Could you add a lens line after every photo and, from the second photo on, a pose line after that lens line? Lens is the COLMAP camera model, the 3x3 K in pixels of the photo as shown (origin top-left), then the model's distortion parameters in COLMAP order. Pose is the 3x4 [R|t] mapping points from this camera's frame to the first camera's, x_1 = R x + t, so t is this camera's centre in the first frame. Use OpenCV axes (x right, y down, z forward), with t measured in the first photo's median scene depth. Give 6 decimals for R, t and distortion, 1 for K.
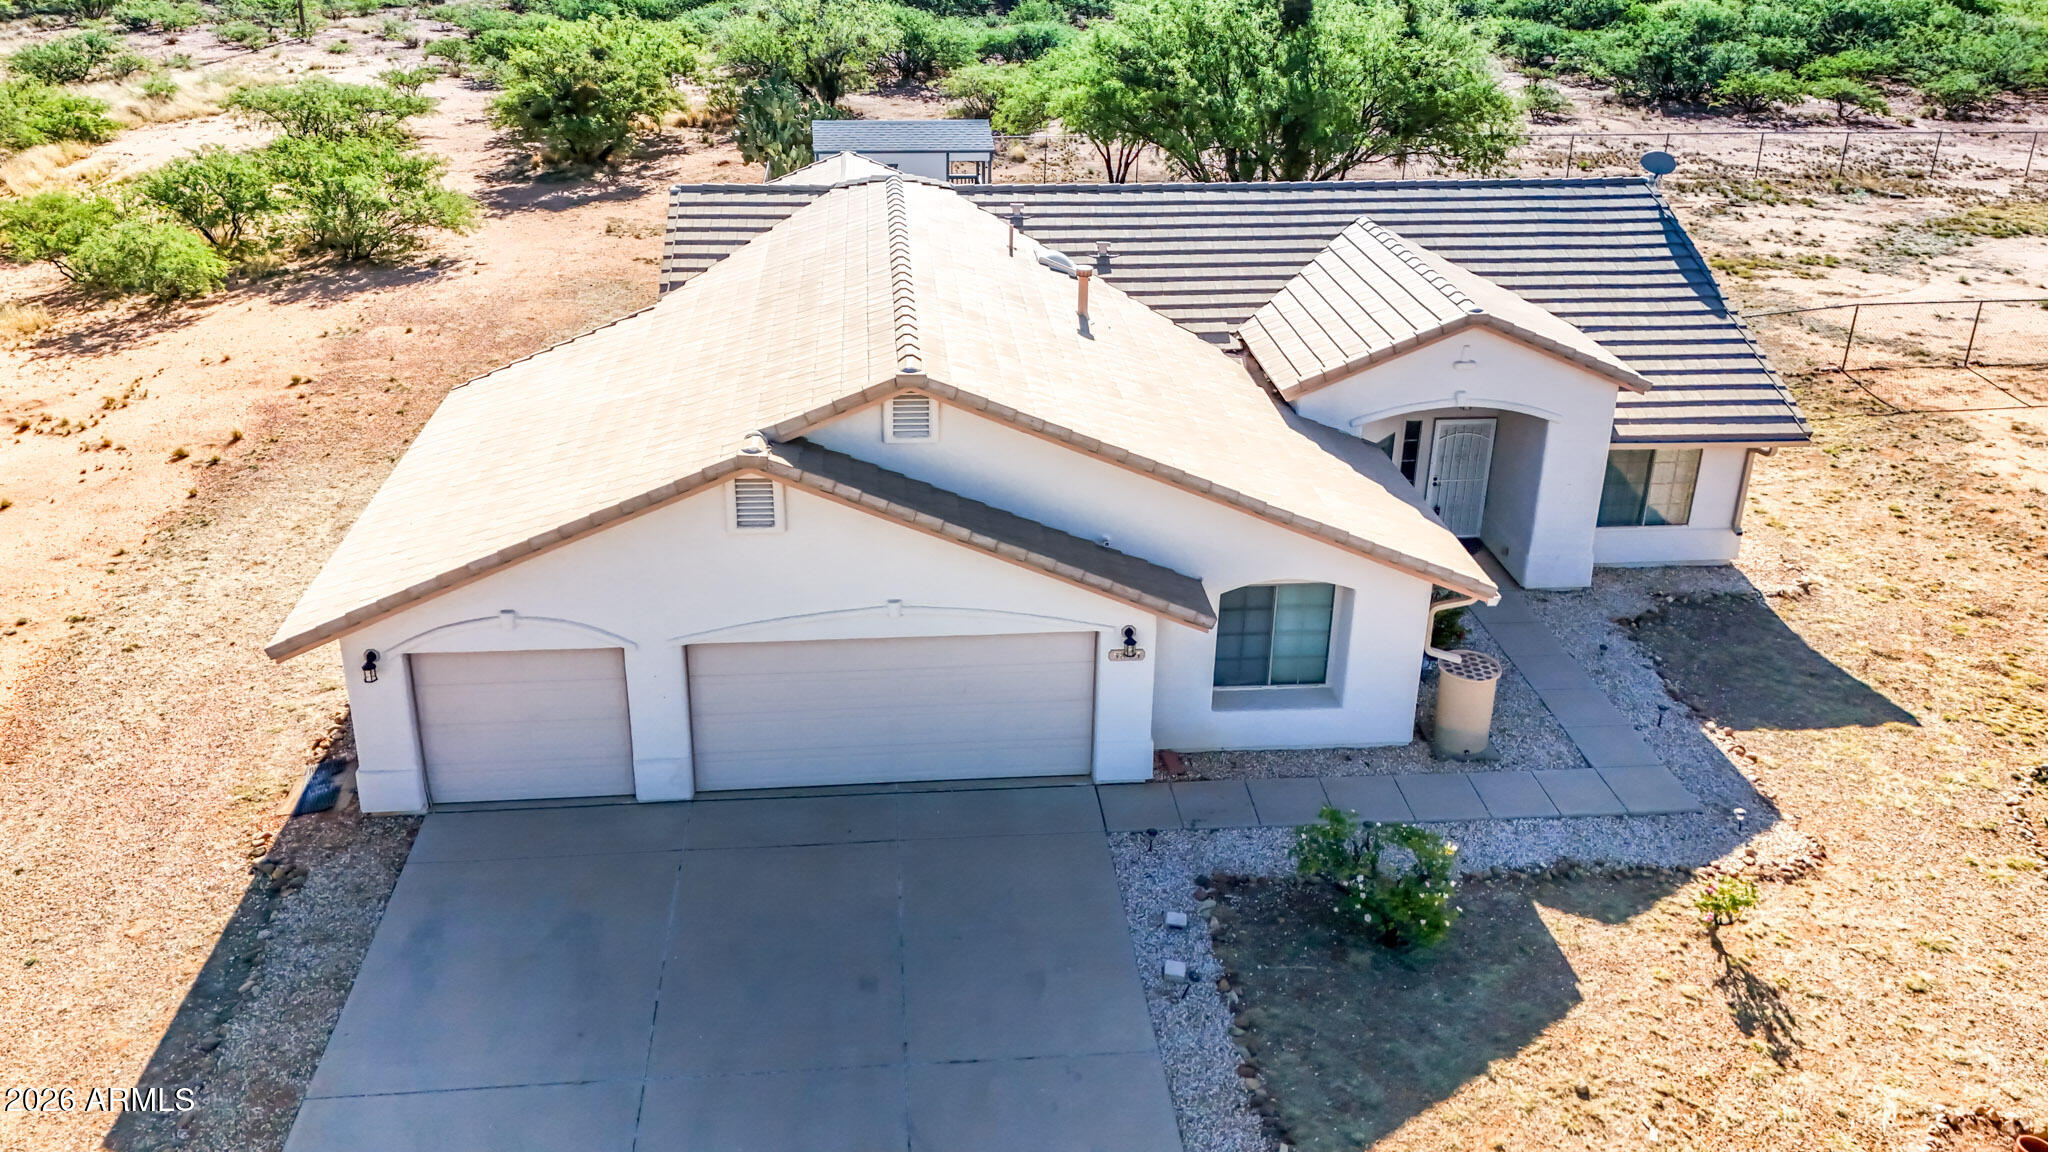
lens RADIAL K [[1533.1, 0, 995.2], [0, 1533.1, 438.0], [0, 0, 1]] dist [0.084187, -0.073662]
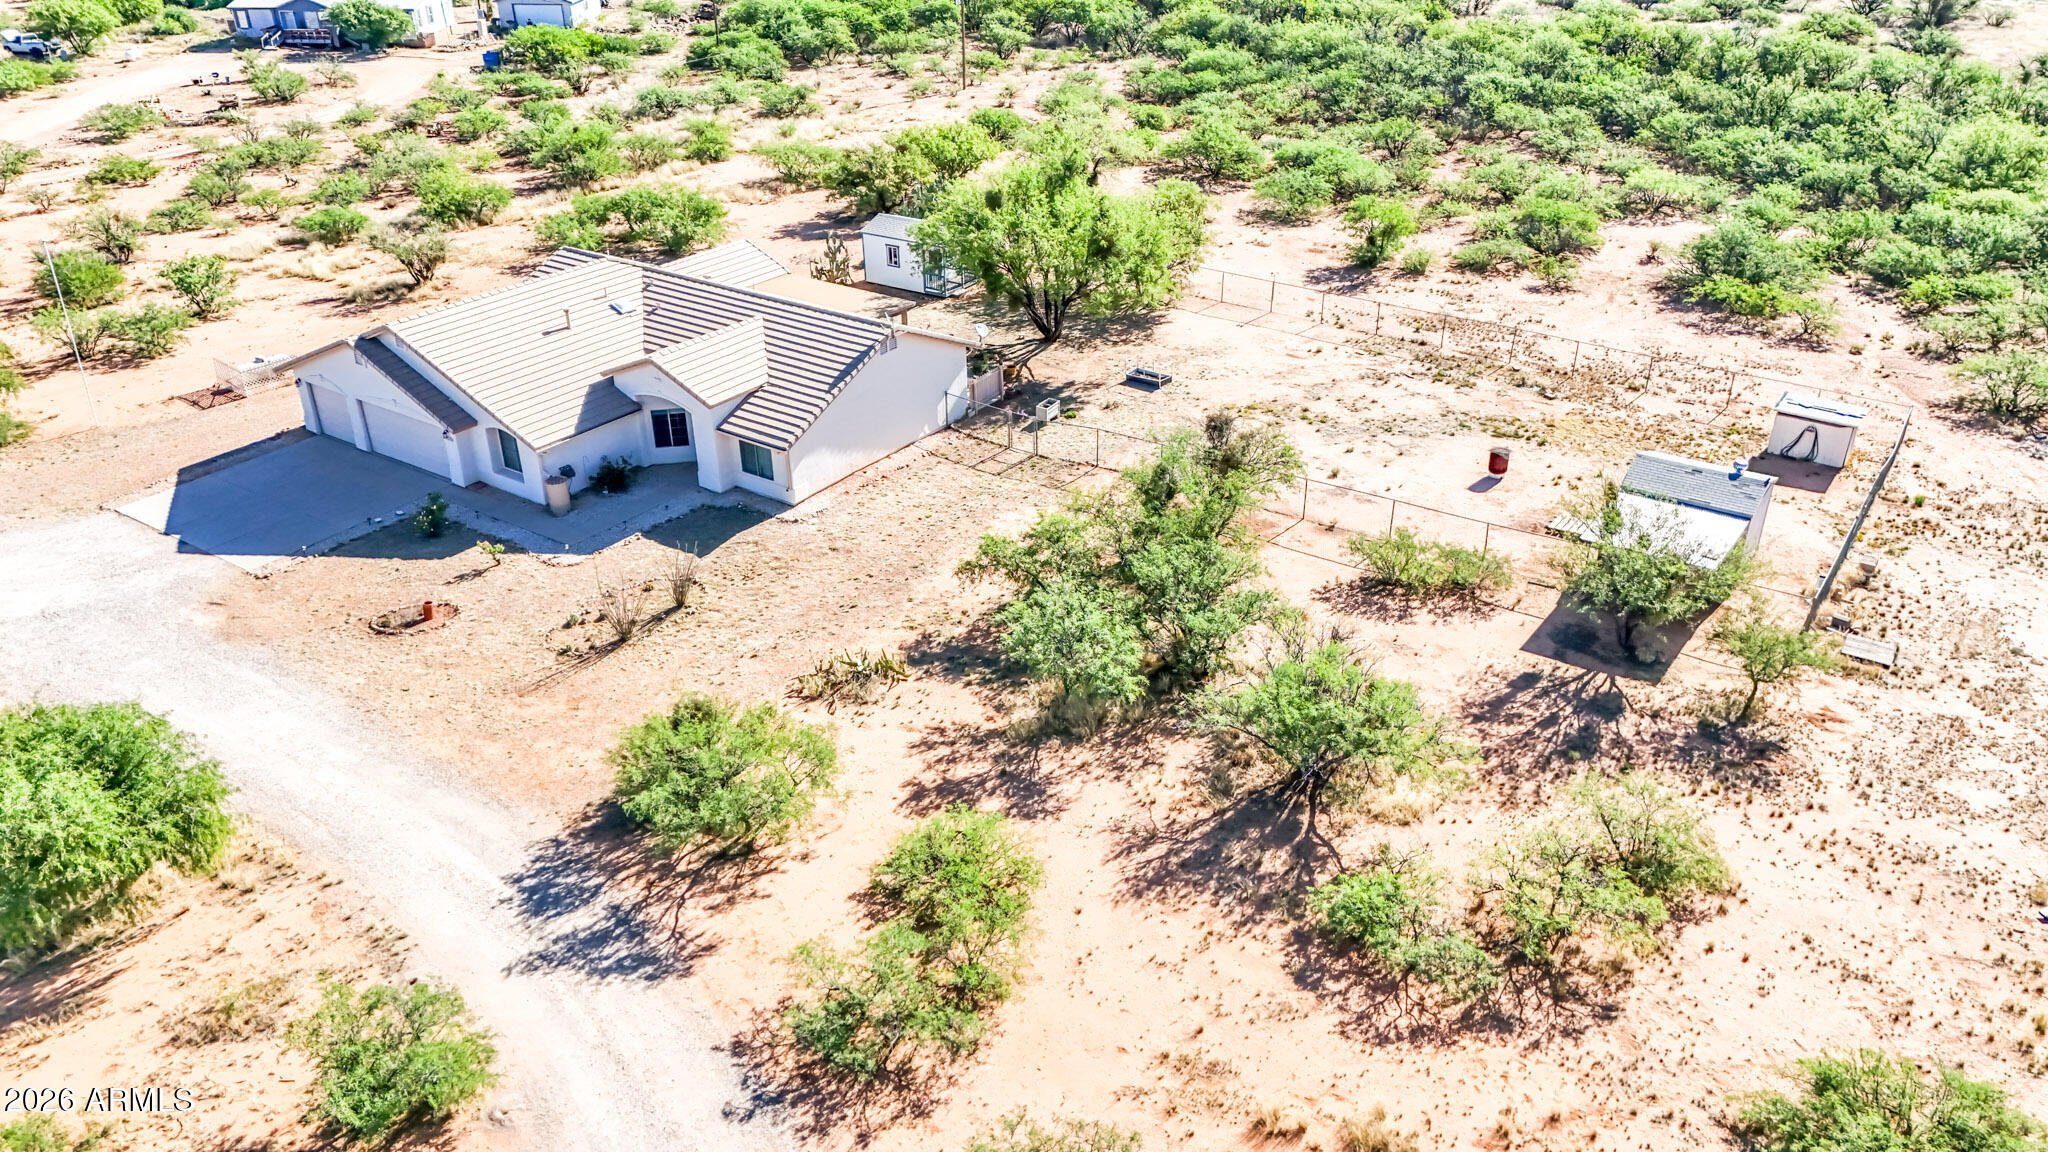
lens RADIAL K [[1491.6, 0, 1024.0], [0, 1491.6, 576.0], [0, 0, 1]] dist [0.081389, -0.071372]
pose [[0.773134, 0.287093, -0.565545, 1.960256], [-0.224992, 0.957841, 0.178661, -0.275278], [0.592994, -0.010886, 0.805133, -0.499697]]
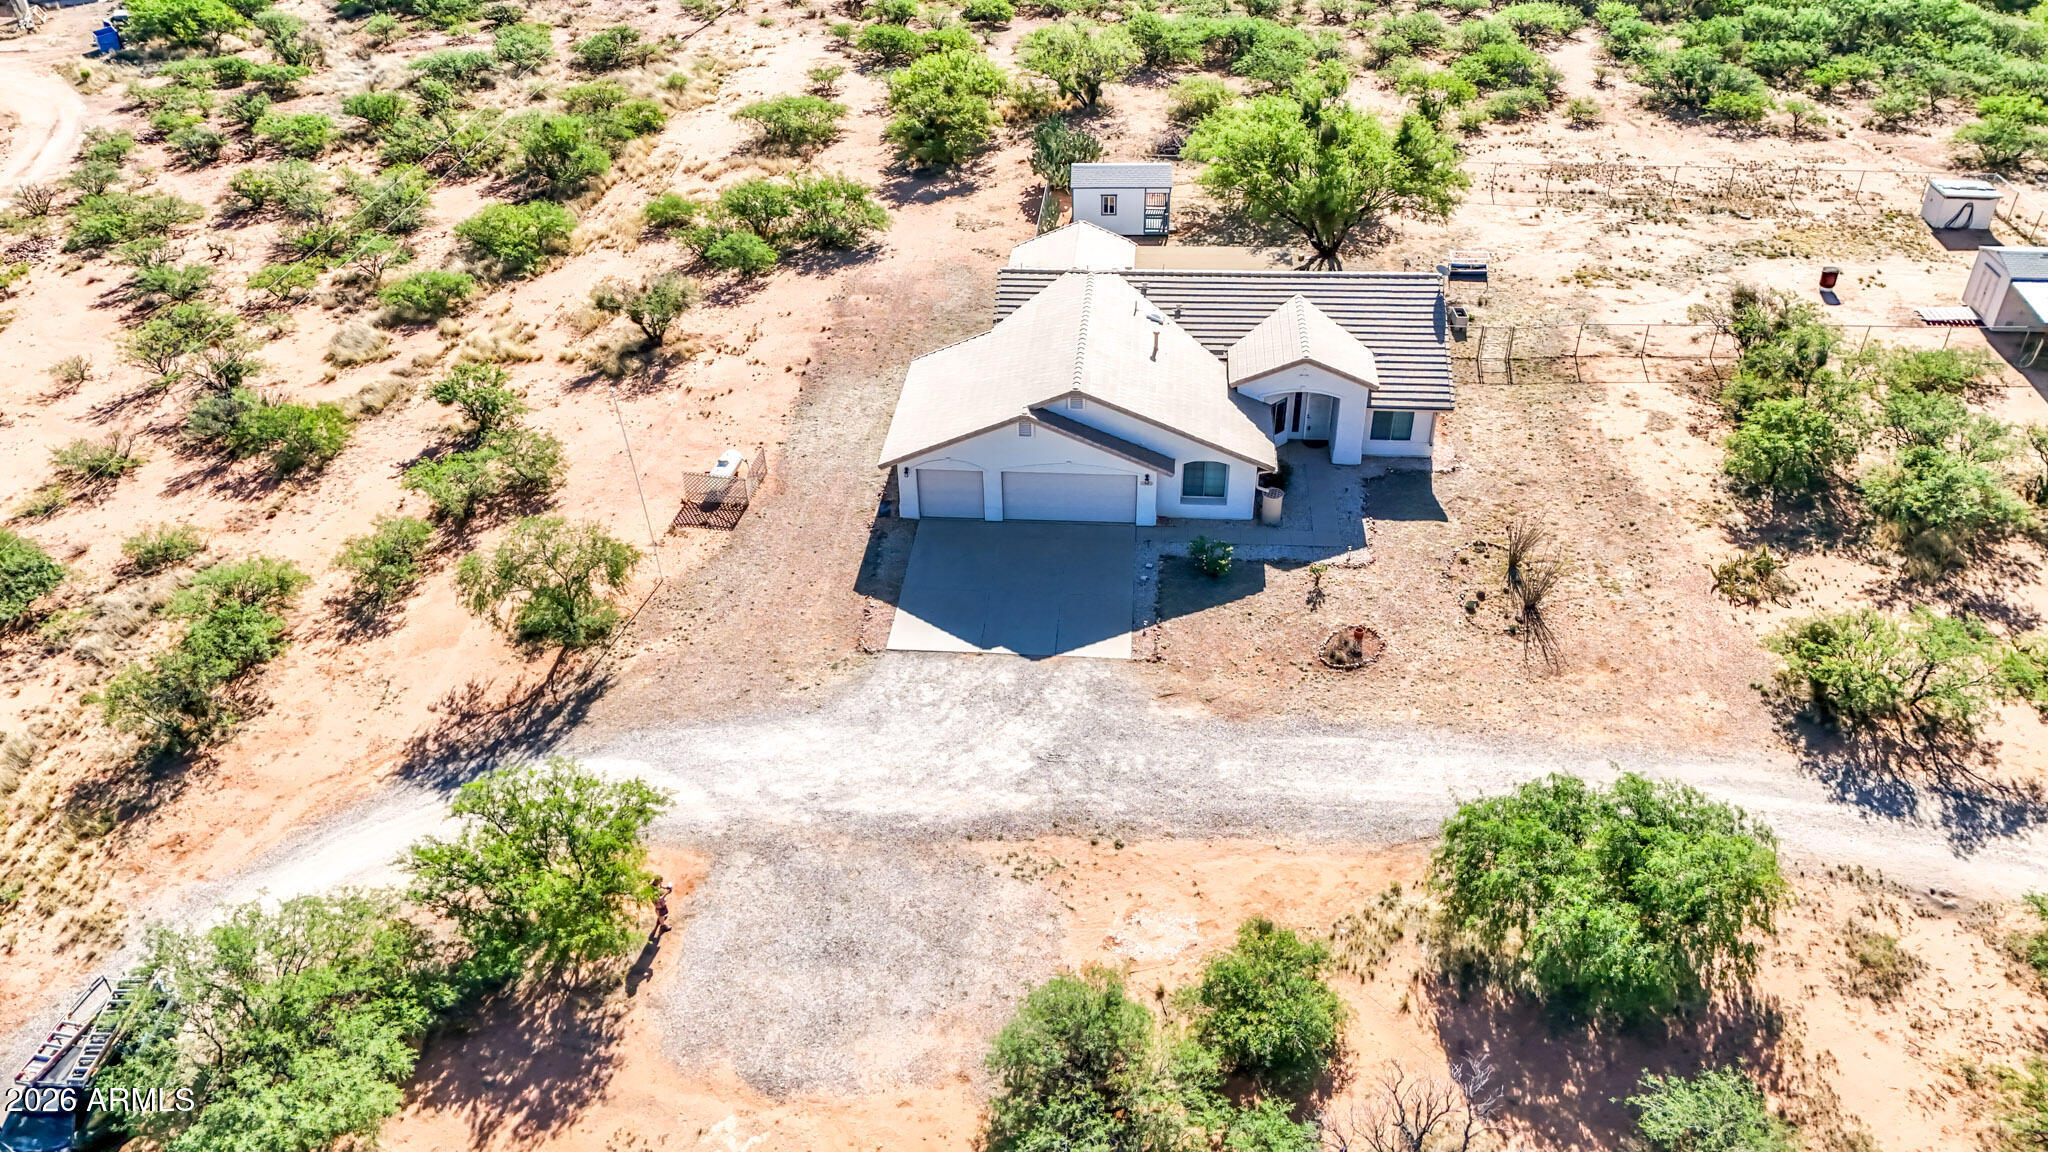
lens RADIAL K [[1492.0, 0, 1024.0], [0, 1492.0, 576.0], [0, 0, 1]] dist [0.104463, -0.137592]
pose [[0.985184, 0.071698, -0.155795, 0.233353], [-0.034731, 0.973004, 0.228158, -0.250001], [0.167948, -0.219367, 0.961078, -1.385123]]
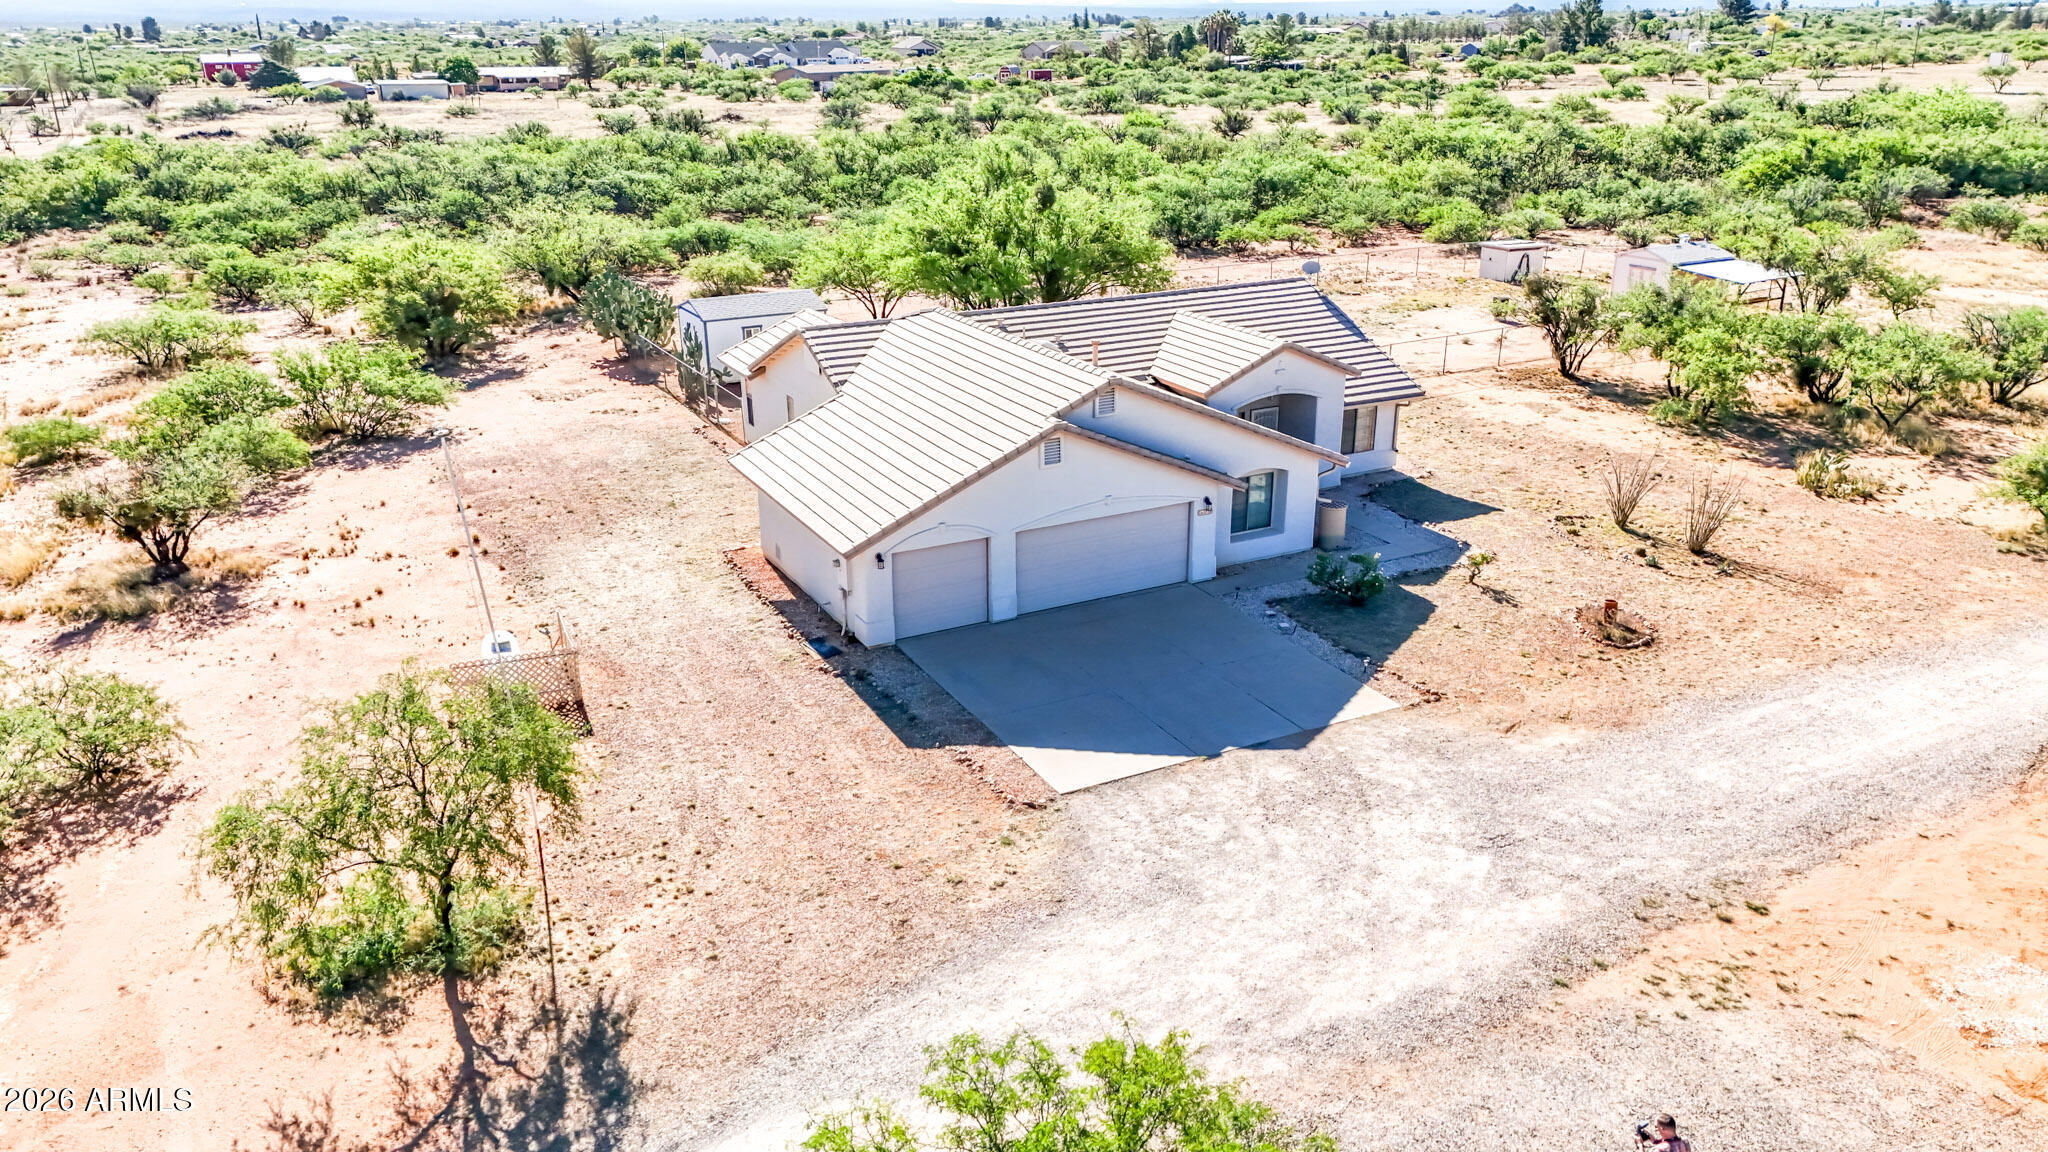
lens RADIAL K [[1500.9, 0, 1024.0], [0, 1500.9, 576.0], [0, 0, 1]] dist [0.072708, -0.064564]
pose [[0.920737, -0.151836, 0.359430, -0.645499], [0.160999, 0.986944, 0.004495, 0.131205], [-0.355419, 0.053729, 0.933161, -0.576451]]
